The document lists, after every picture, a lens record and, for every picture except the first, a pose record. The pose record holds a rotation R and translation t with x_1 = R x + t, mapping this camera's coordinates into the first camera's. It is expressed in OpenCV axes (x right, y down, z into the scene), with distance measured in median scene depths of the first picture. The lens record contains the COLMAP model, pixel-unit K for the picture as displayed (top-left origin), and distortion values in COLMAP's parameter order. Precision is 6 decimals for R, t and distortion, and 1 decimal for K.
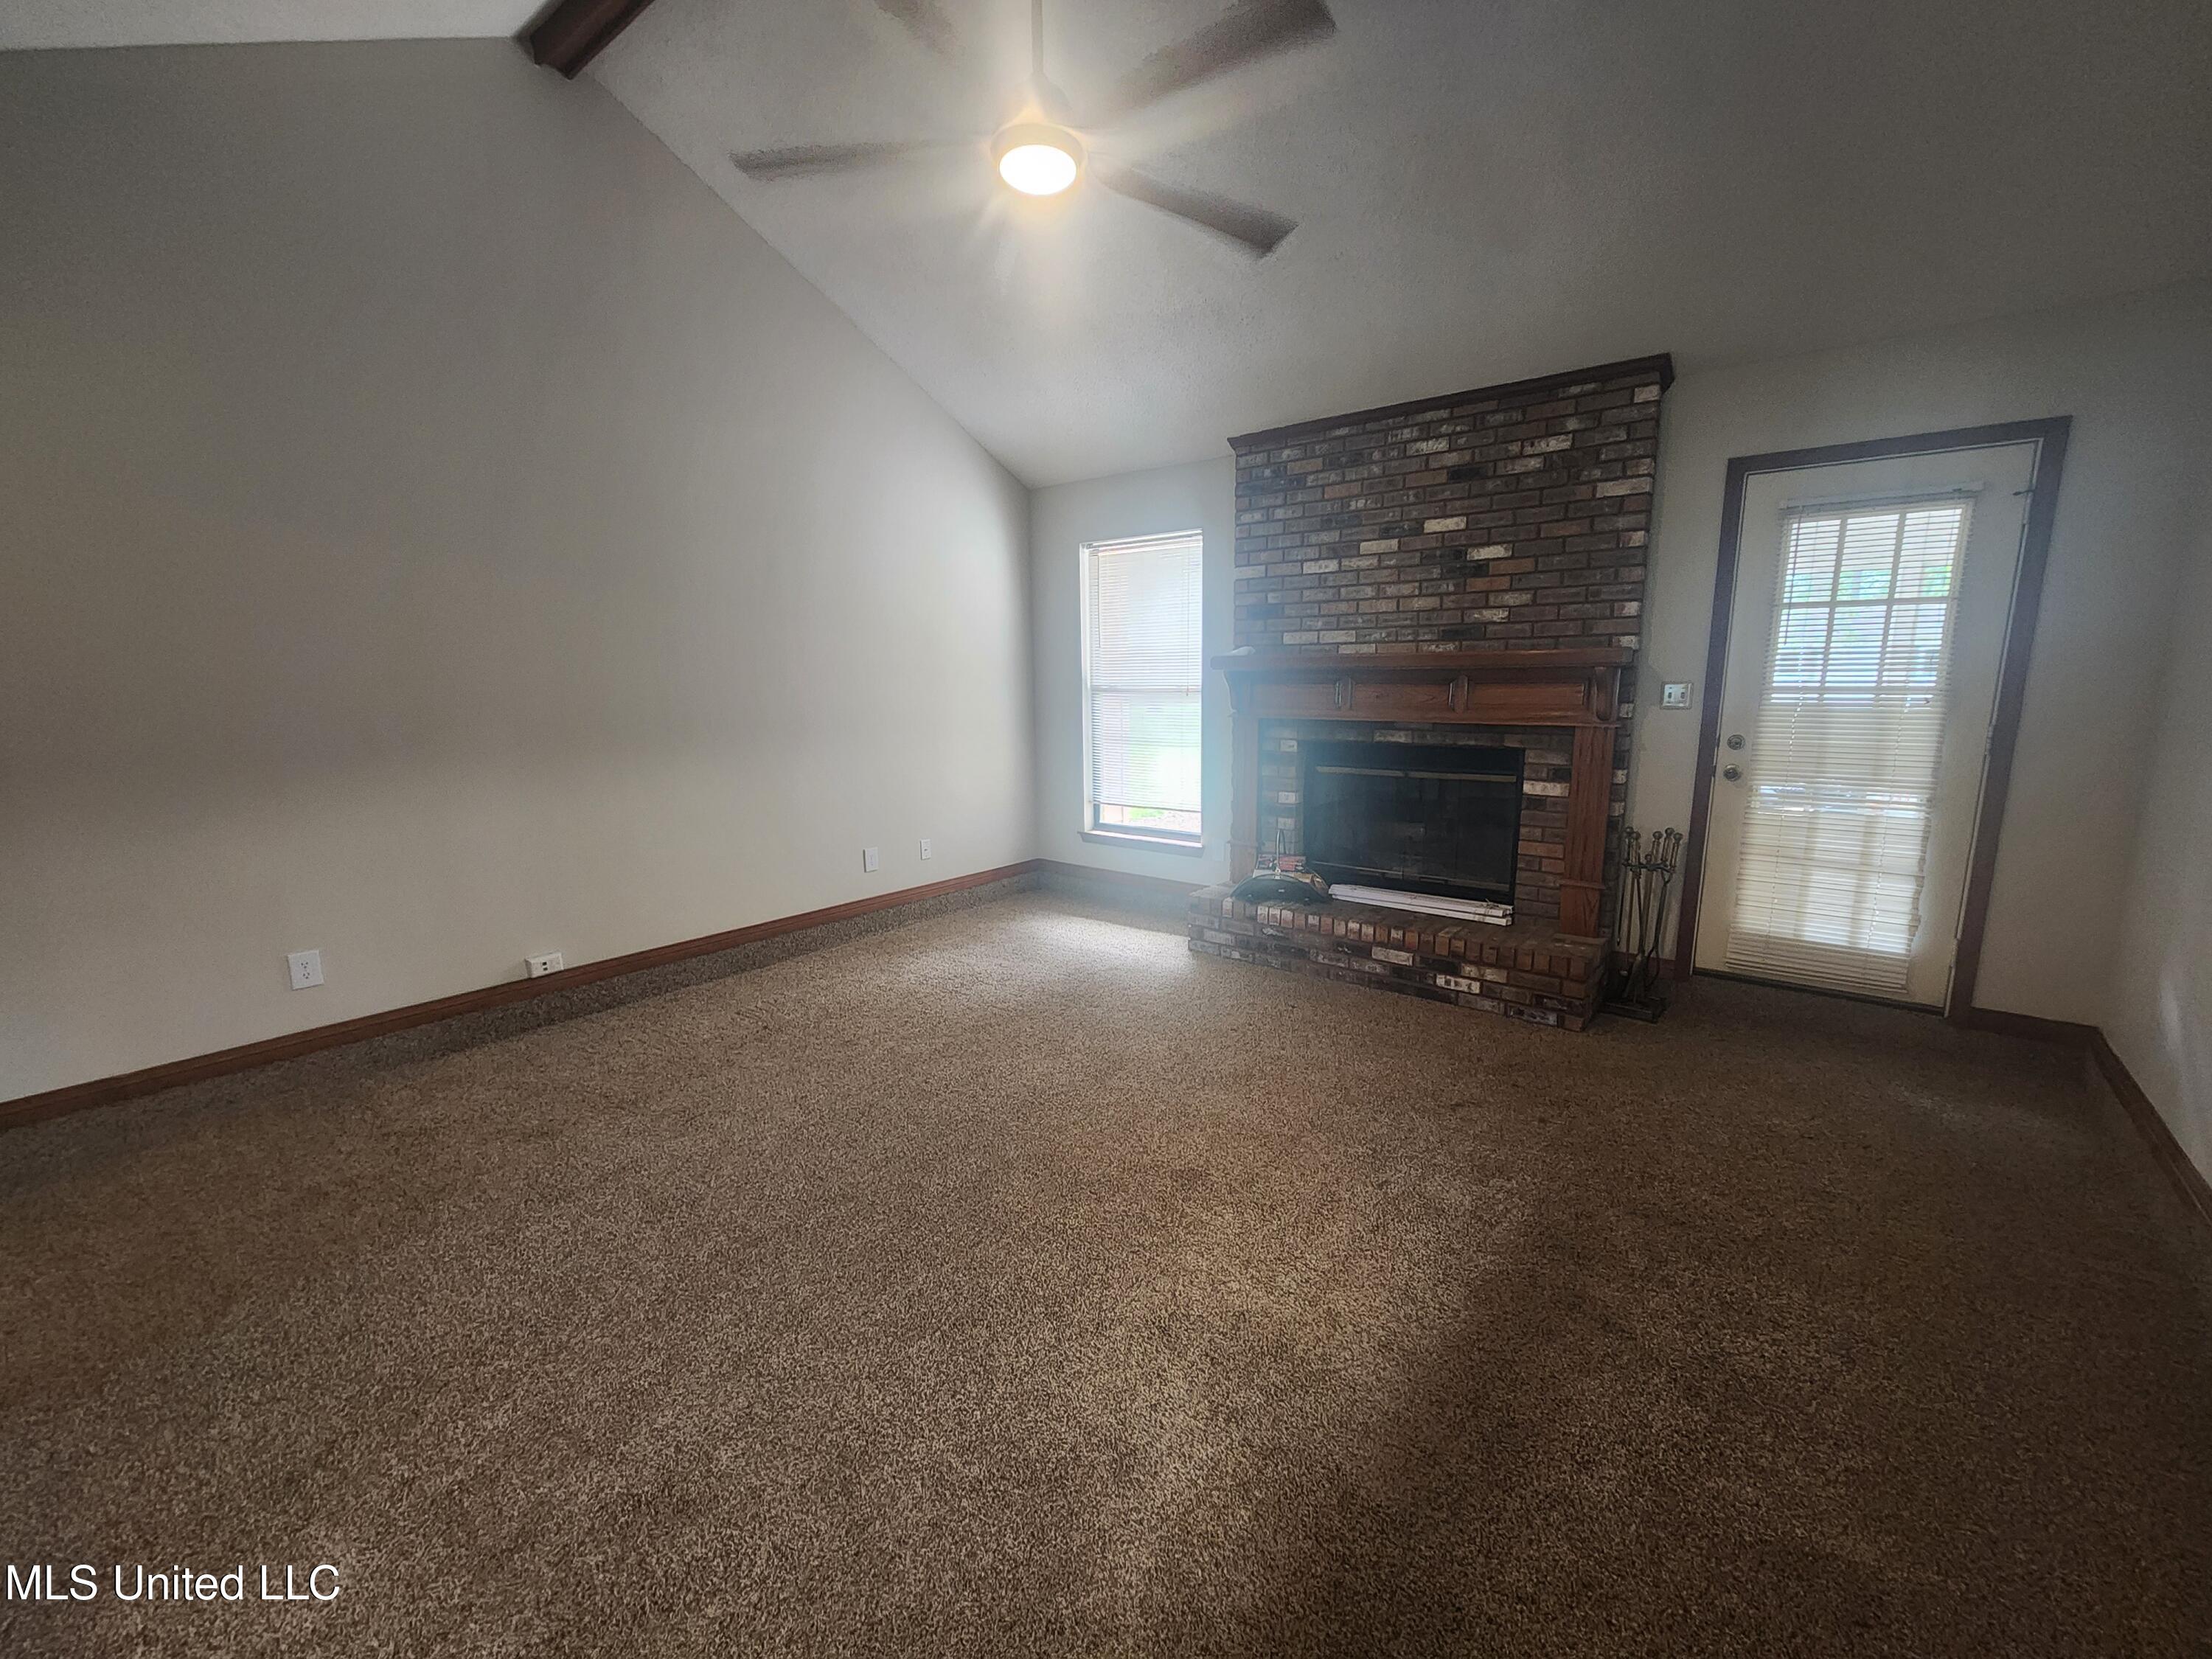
lens RADIAL K [[903.7, 0, 1106.6], [0, 903.7, 833.2], [0, 0, 1]] dist [0.000061, -0.000047]
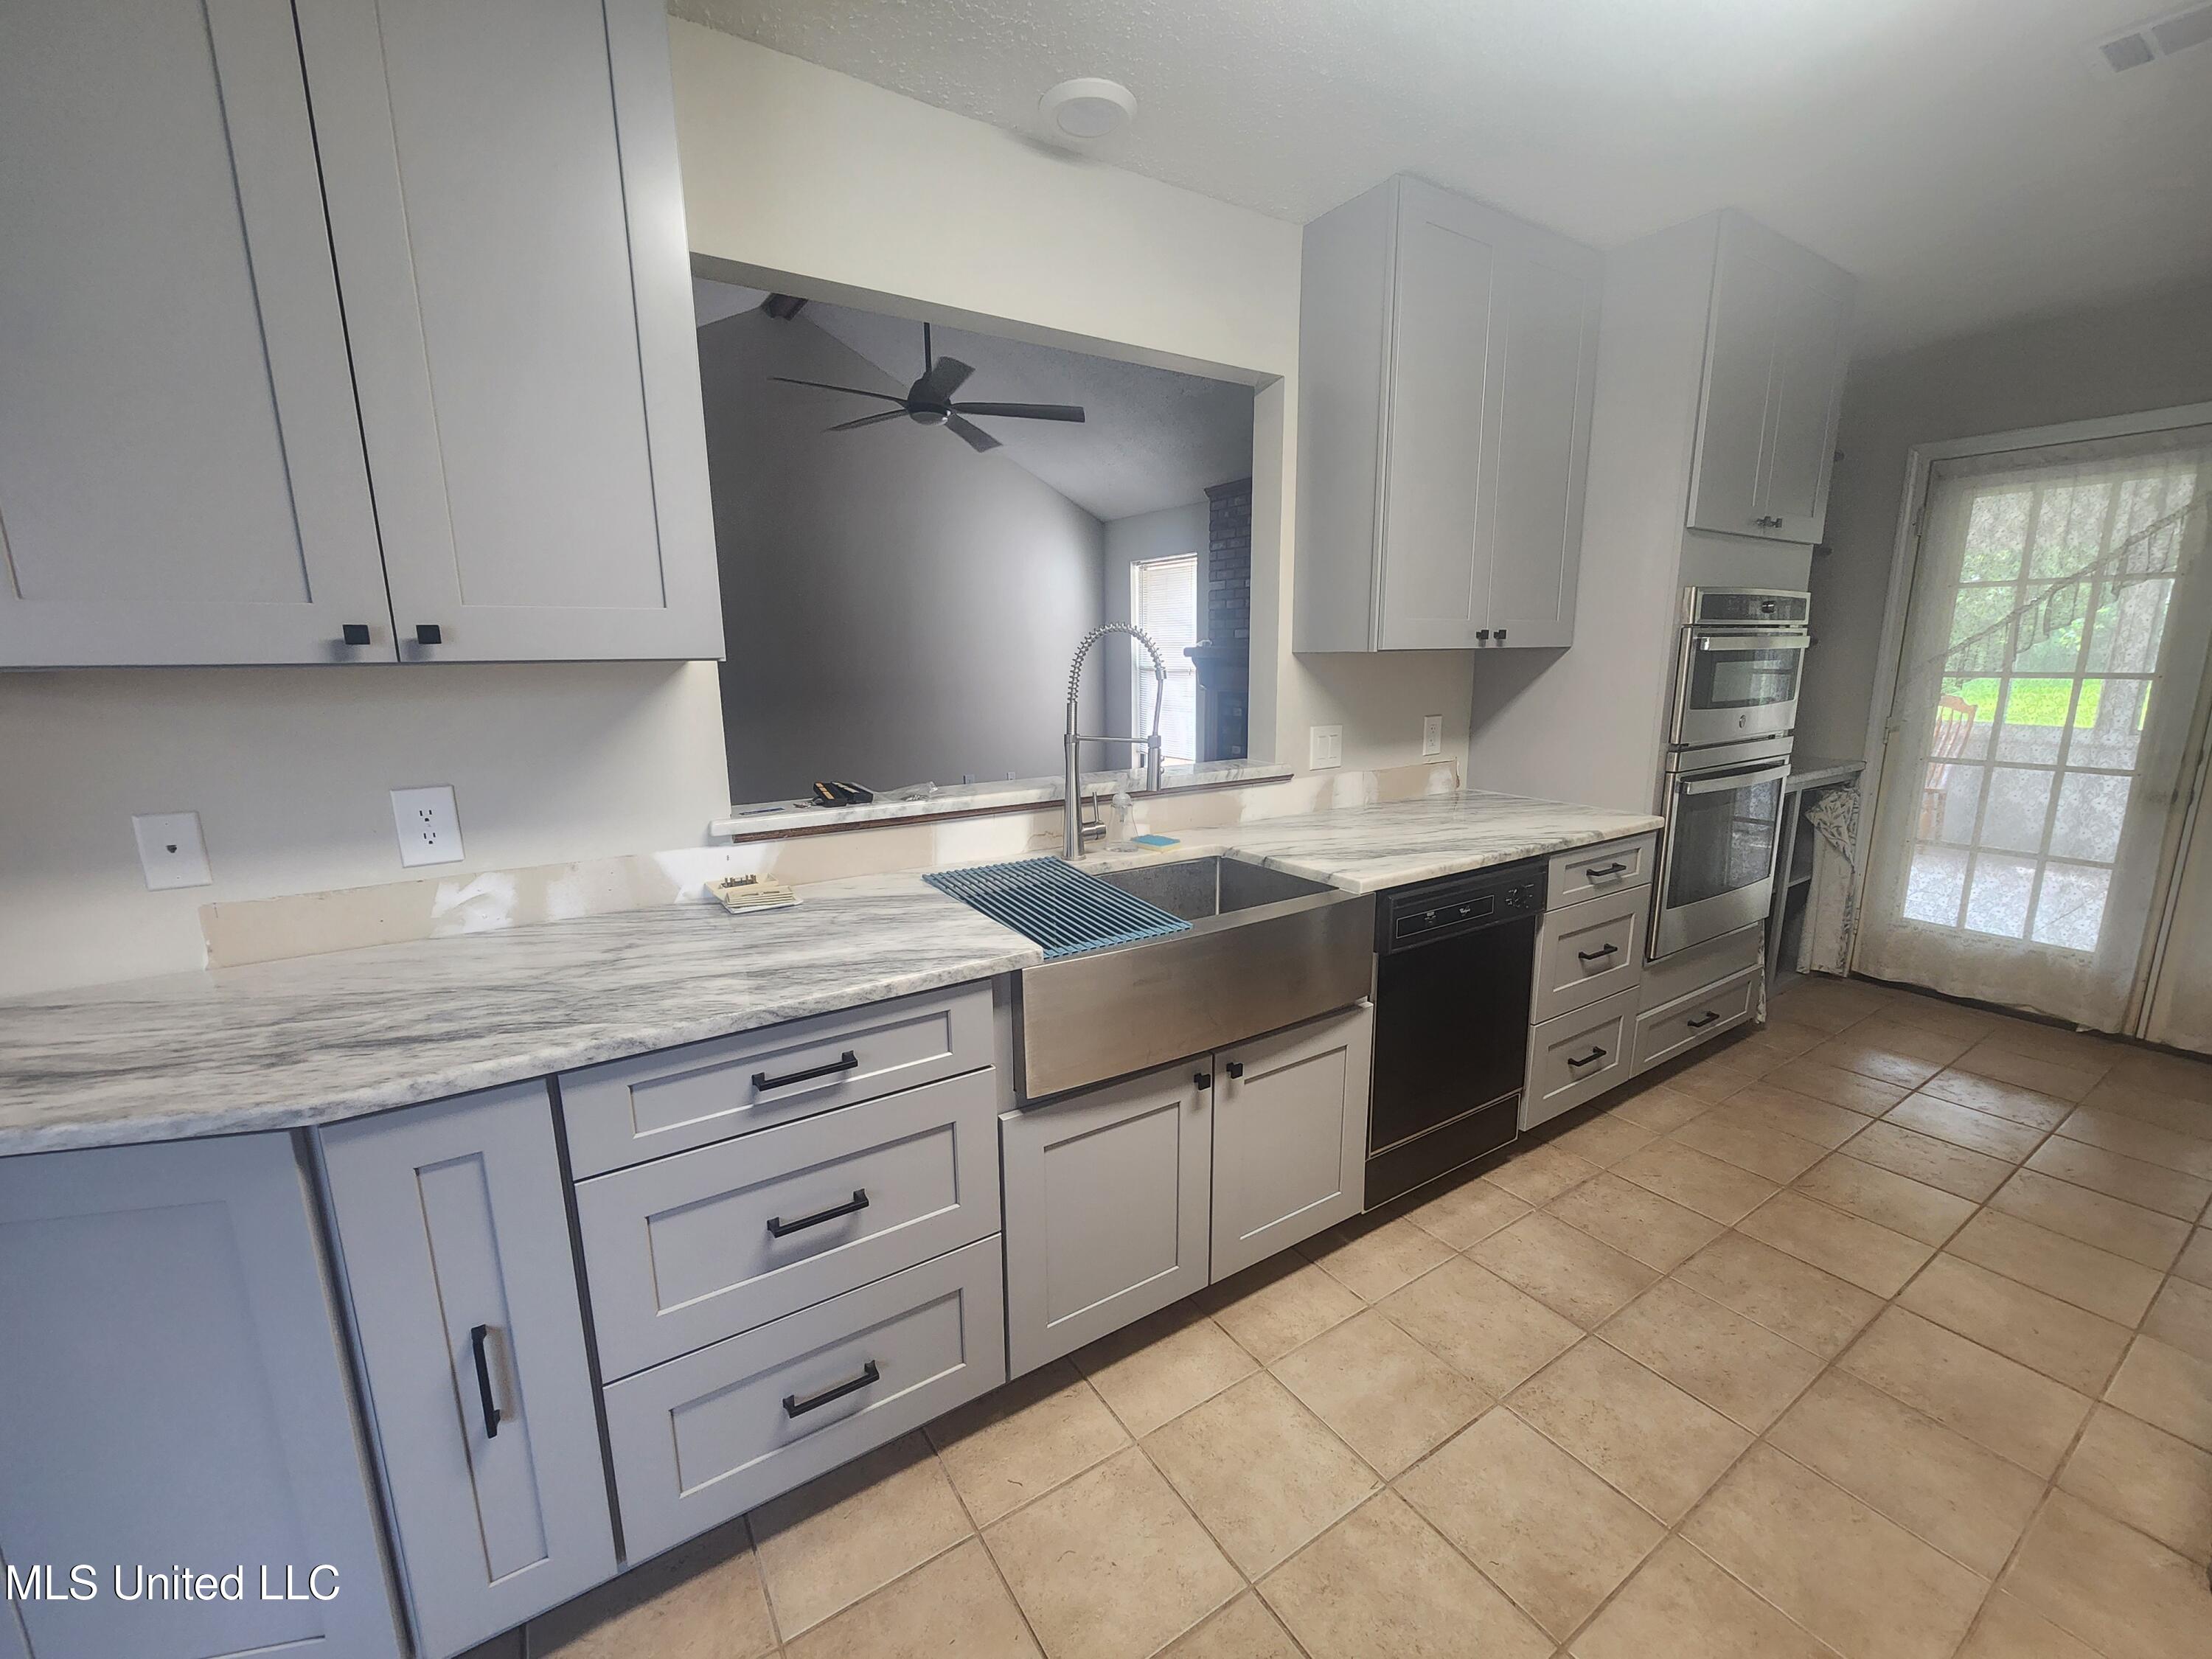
lens RADIAL K [[903.7, 0, 1105.3], [0, 903.7, 833.1], [0, 0, 1]] dist [0.000061, -0.000047]
pose [[0.950405, 0.055450, -0.306032, 0.434754], [-0.045819, 0.998205, 0.038570, 0.044167], [0.307622, -0.022635, 0.951239, -0.375093]]
